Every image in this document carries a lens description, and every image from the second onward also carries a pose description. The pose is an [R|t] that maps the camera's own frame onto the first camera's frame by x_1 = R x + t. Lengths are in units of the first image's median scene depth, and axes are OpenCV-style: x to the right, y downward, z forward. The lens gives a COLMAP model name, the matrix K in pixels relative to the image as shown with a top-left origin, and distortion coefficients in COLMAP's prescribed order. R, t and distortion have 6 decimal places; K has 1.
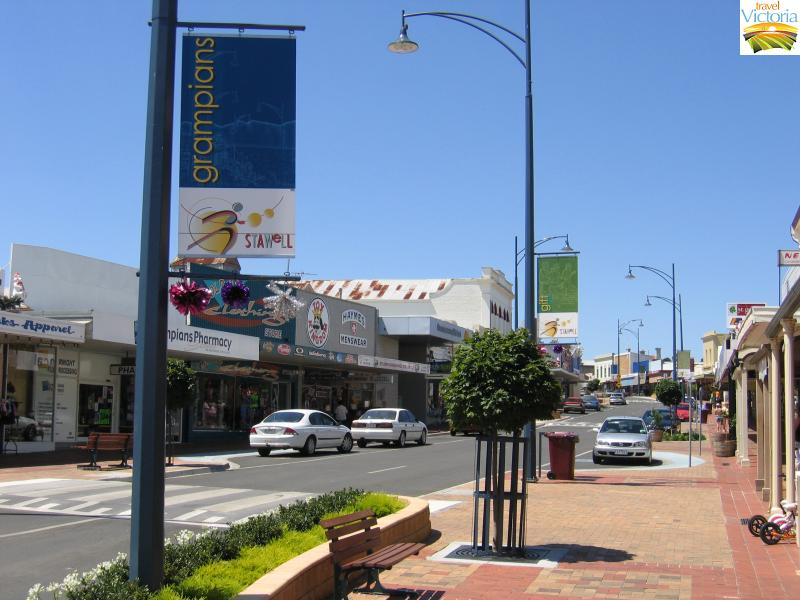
lens RADIAL K [[1134.1, 0, 400.5], [0, 1134.1, 300.5], [0, 0, 1]] dist [-0.131212, 0.000000]
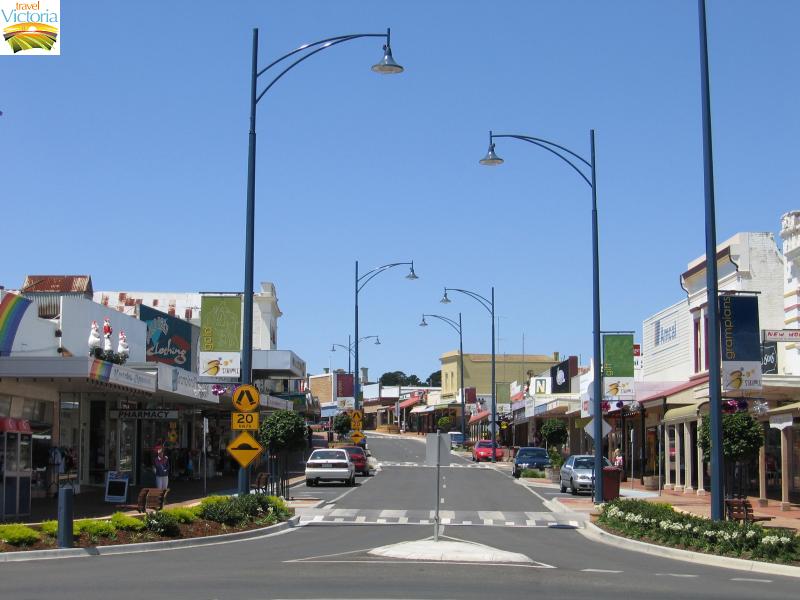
lens RADIAL K [[1632.4, 0, 400.8], [0, 1632.4, 297.8], [0, 0, 1]] dist [-0.108665, 0.000000]
pose [[0.956578, 0.019264, 0.290838, -0.455810], [-0.020860, 0.999780, 0.002388, -0.055932], [-0.290728, -0.008351, 0.956769, -0.520089]]
